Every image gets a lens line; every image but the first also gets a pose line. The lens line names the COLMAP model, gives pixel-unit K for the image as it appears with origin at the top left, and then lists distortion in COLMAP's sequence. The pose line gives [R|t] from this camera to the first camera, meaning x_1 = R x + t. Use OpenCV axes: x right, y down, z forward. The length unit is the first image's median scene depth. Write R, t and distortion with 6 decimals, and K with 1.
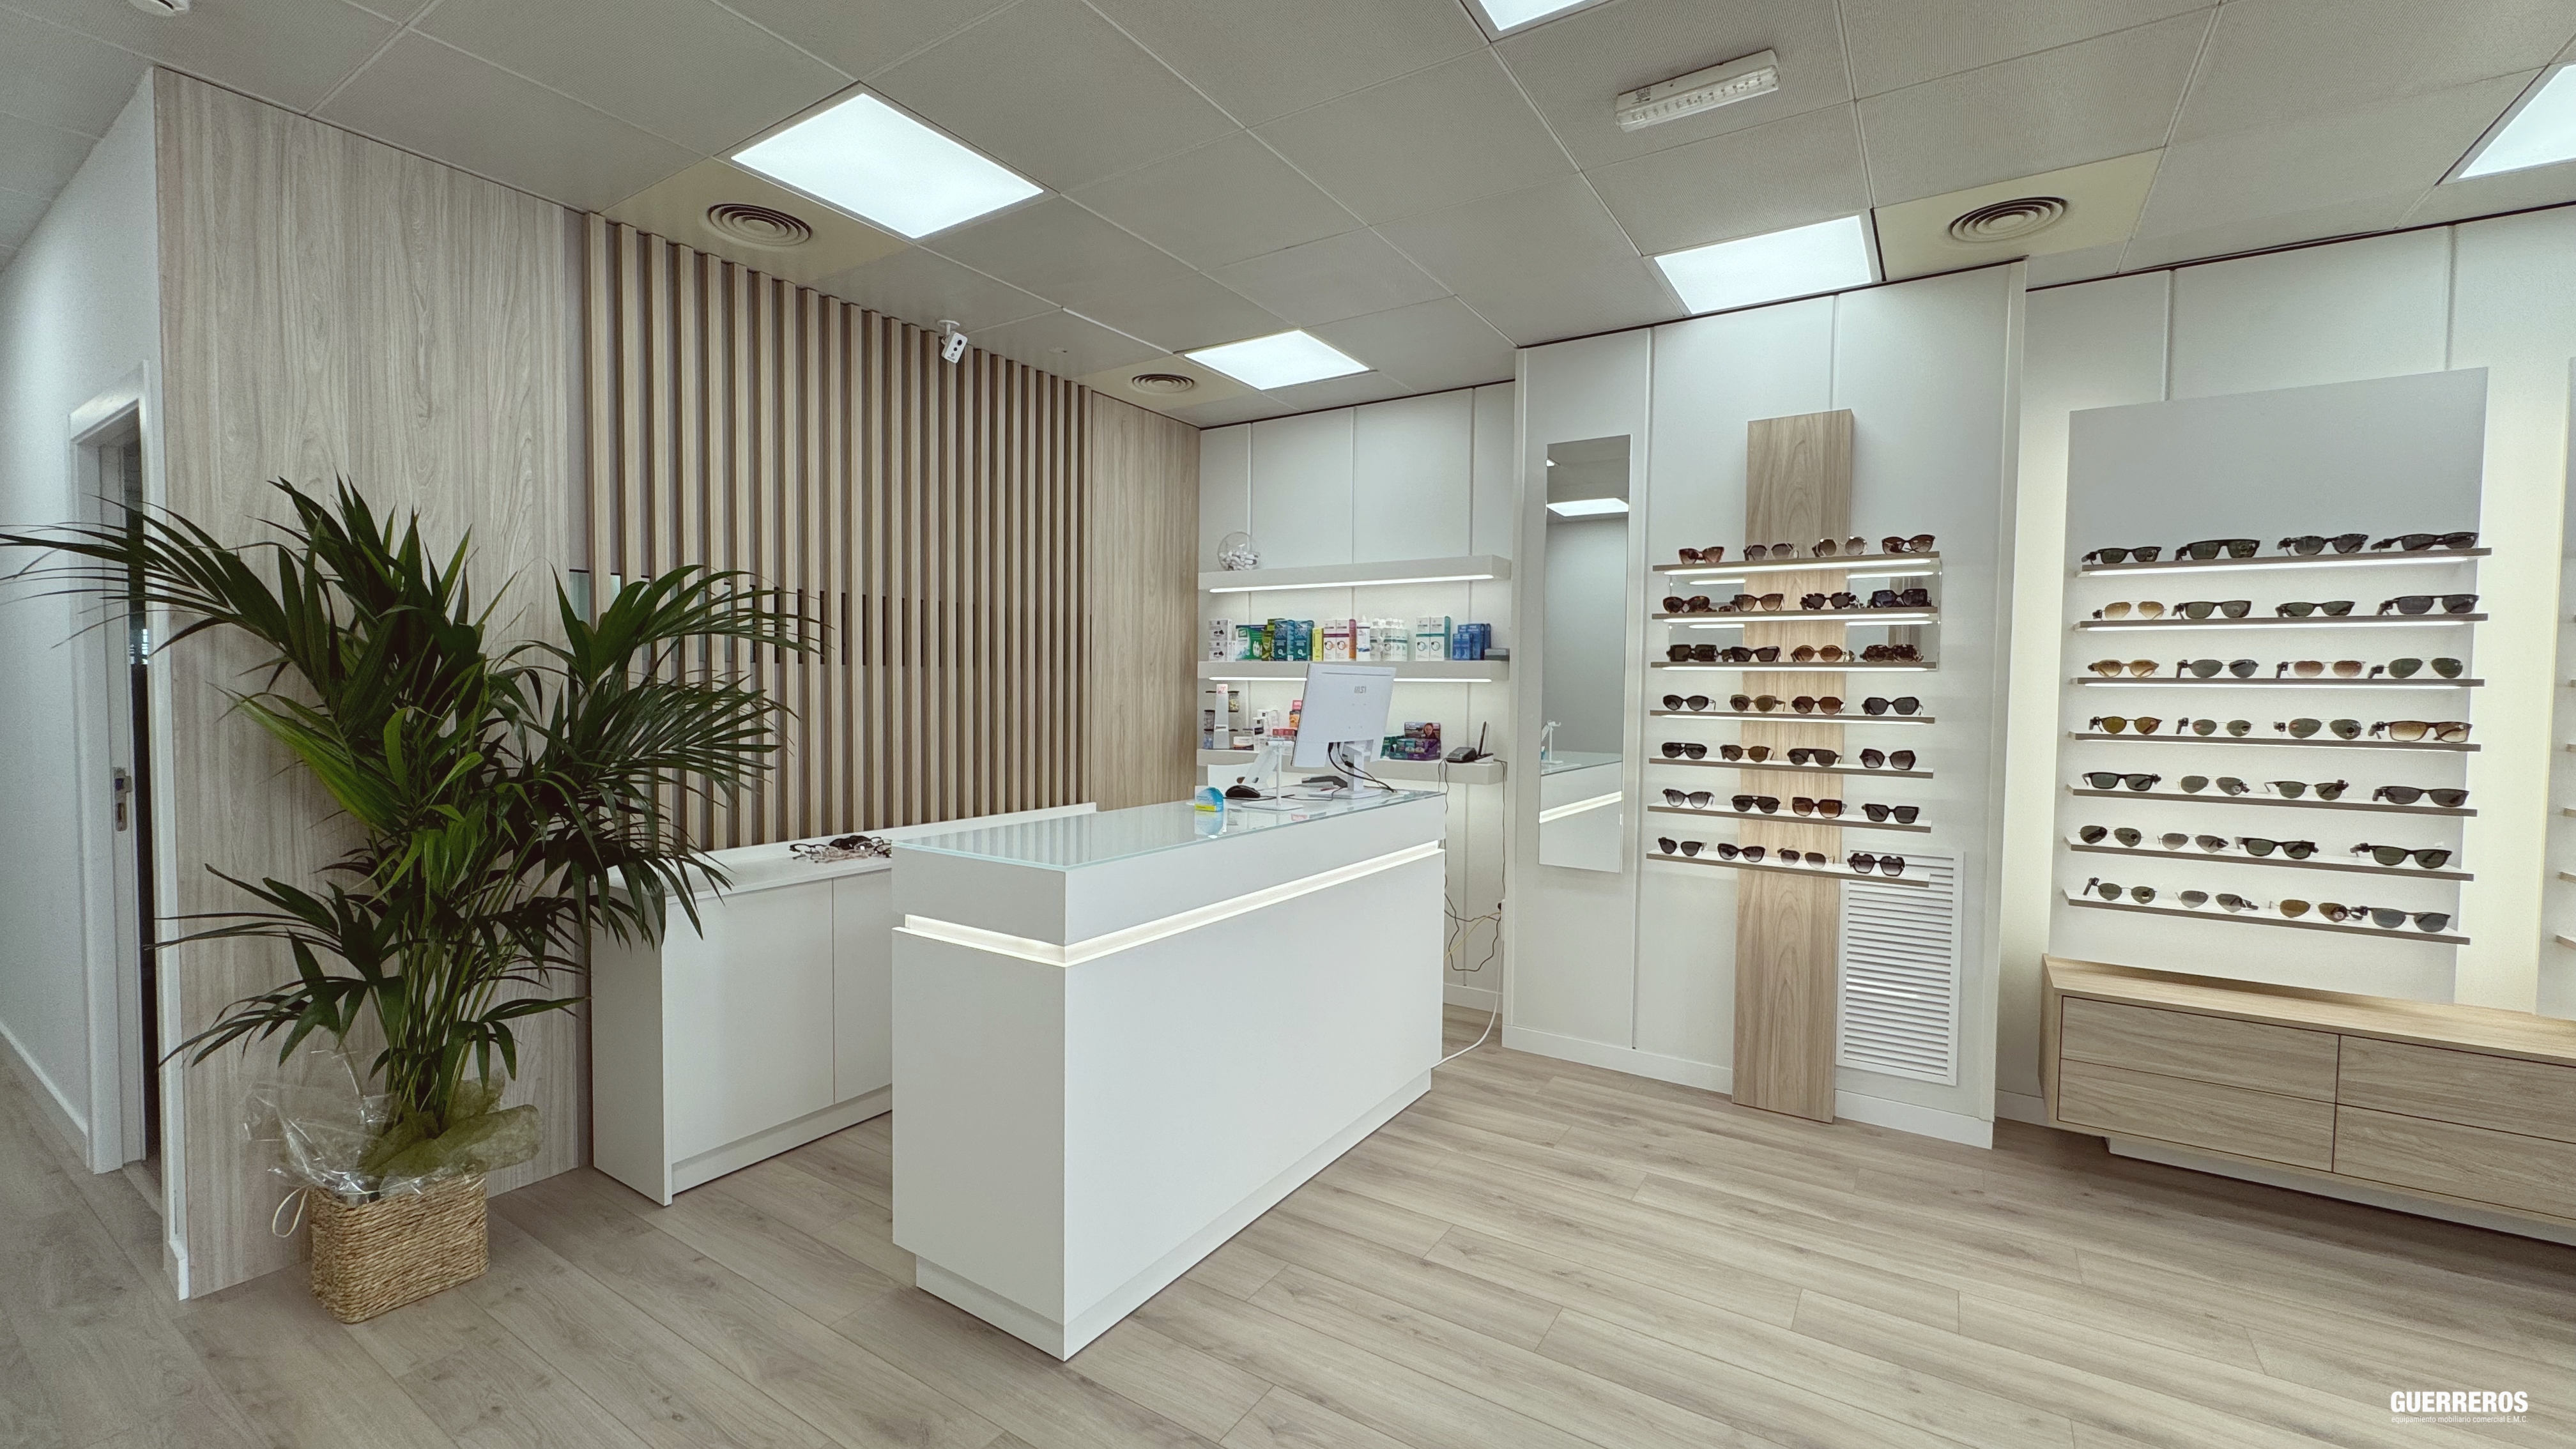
lens RADIAL K [[1030.1, 0, 1288.7], [0, 1030.1, 727.4], [0, 0, 1]] dist [0.001662, 0.000200]
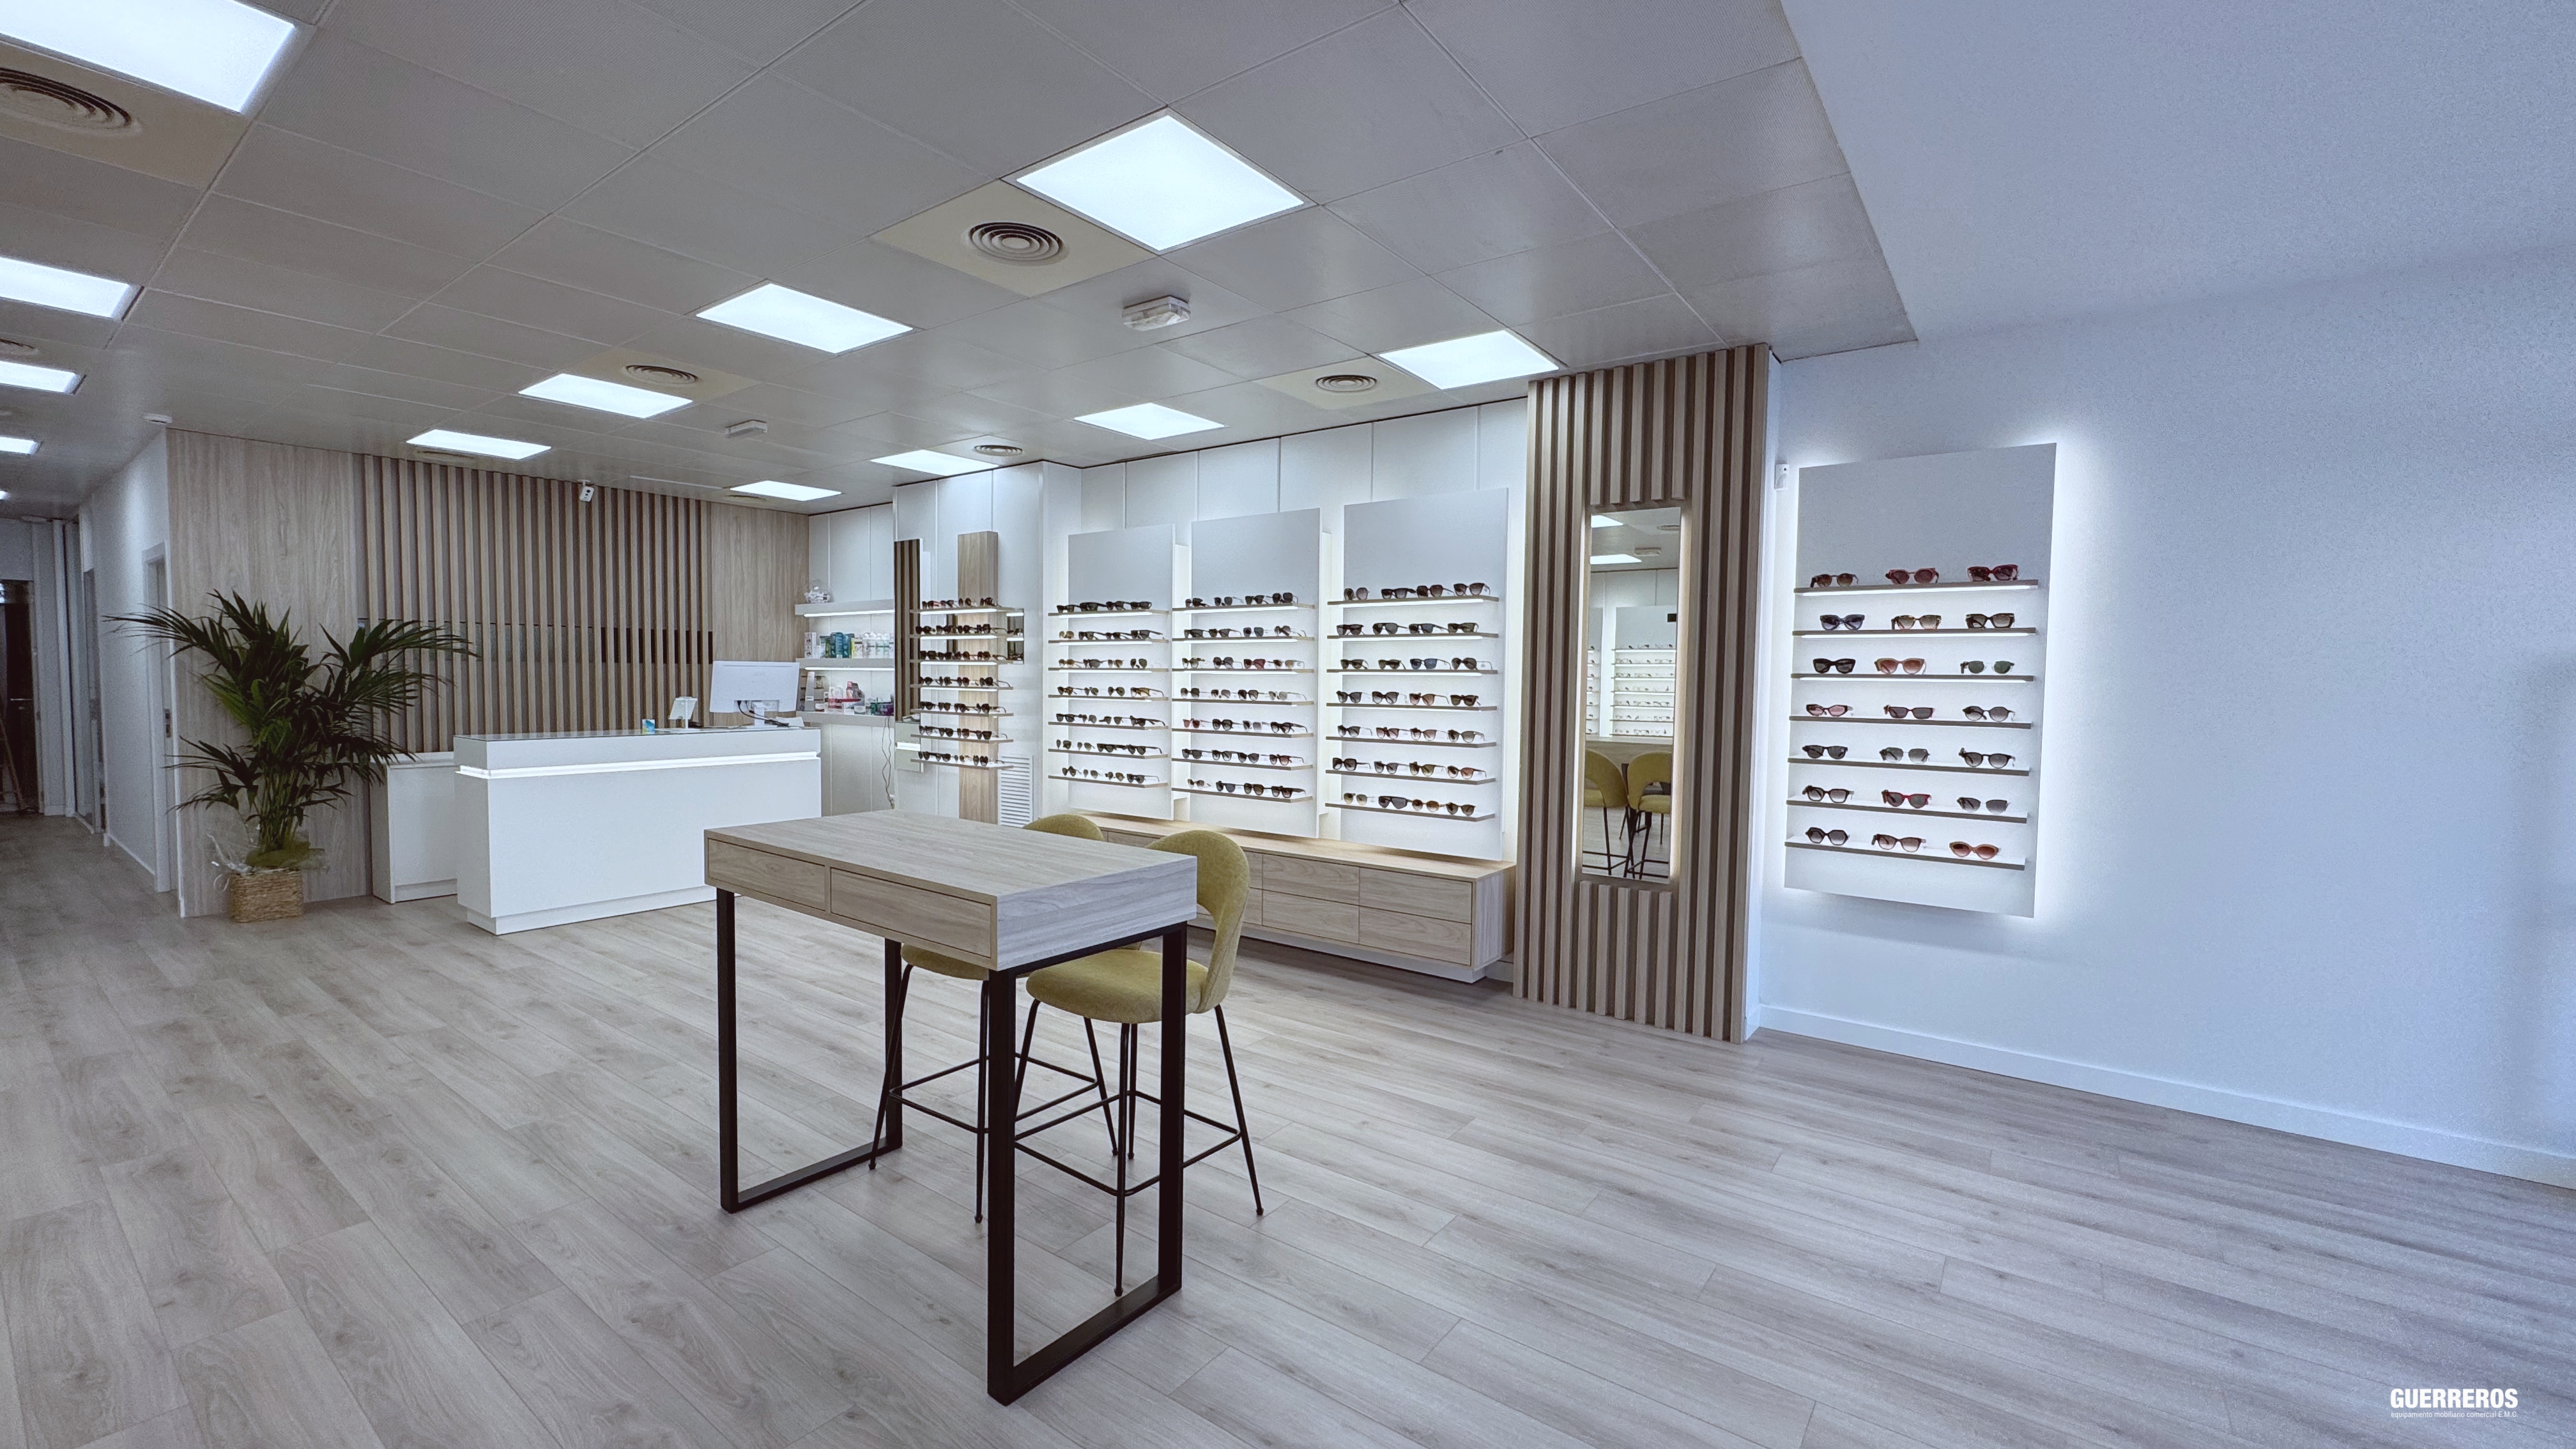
lens RADIAL K [[1037.4, 0, 1288.0], [0, 1037.4, 724.5], [0, 0, 1]] dist [0.007675, -0.000018]
pose [[0.998100, 0.001772, -0.061597, 1.486988], [-0.001310, 0.999971, 0.007532, 0.054380], [0.061608, -0.007437, 0.998073, -1.149964]]
